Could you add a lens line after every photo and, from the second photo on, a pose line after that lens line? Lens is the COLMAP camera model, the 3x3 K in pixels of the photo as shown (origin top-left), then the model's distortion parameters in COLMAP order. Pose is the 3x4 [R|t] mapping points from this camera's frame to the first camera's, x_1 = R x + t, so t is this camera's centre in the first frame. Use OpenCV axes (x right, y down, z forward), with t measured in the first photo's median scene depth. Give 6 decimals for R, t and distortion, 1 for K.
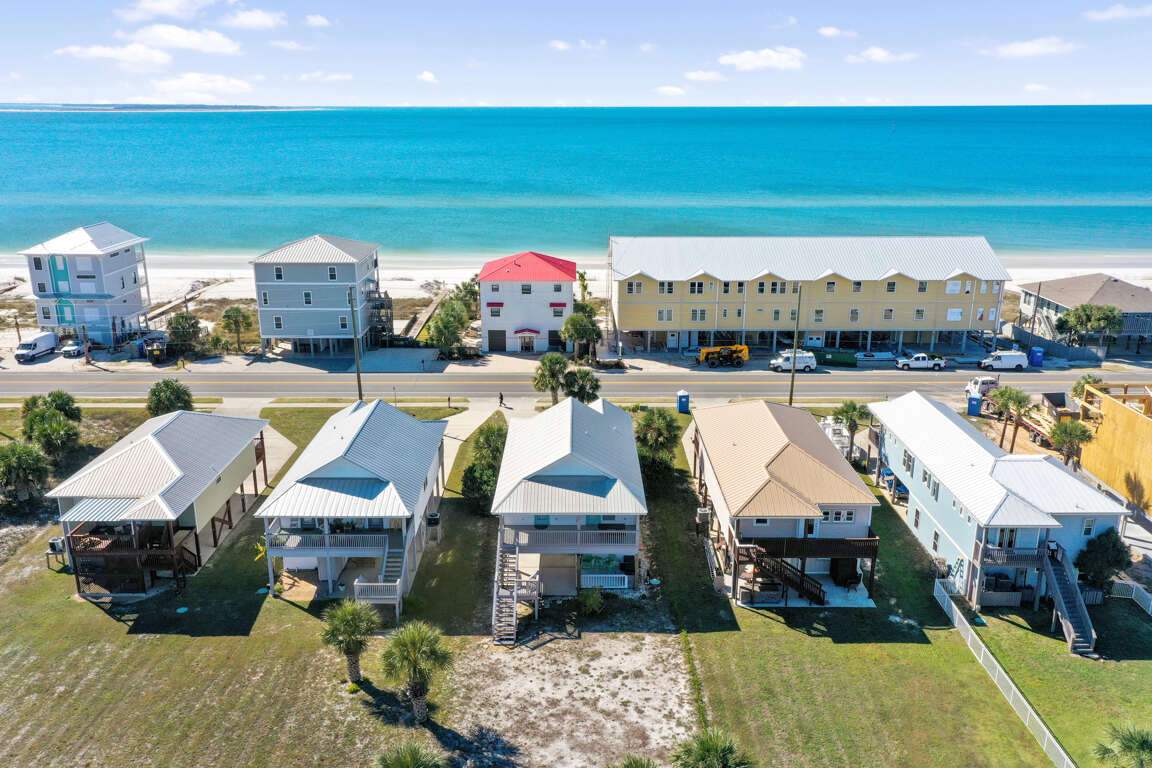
lens RADIAL K [[914.9, 0, 576.0], [0, 914.9, 384.0], [0, 0, 1]] dist [-0.001933, -0.003464]
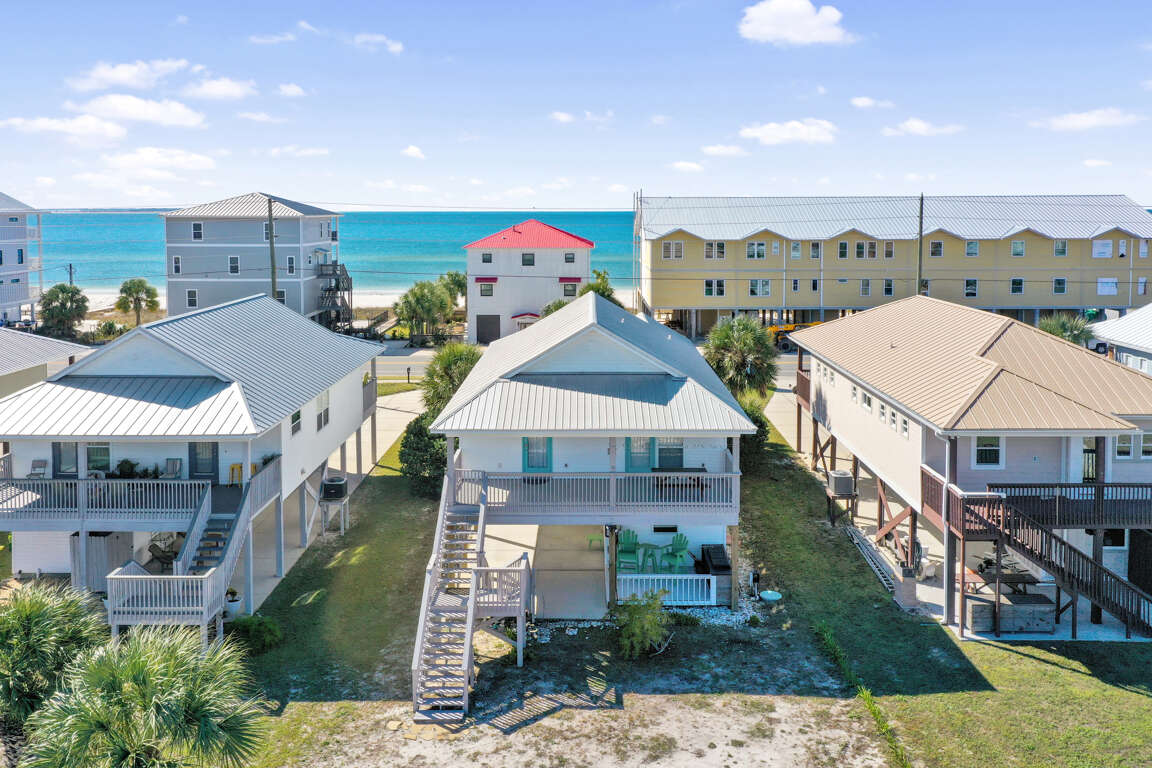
lens RADIAL K [[934.2, 0, 581.7], [0, 934.2, 273.4], [0, 0, 1]] dist [0.003044, 0.001616]
pose [[0.999973, -0.002412, -0.006985, -0.009362], [0.000712, 0.972285, -0.233799, 0.171317], [0.007355, 0.233788, 0.972260, 0.496522]]
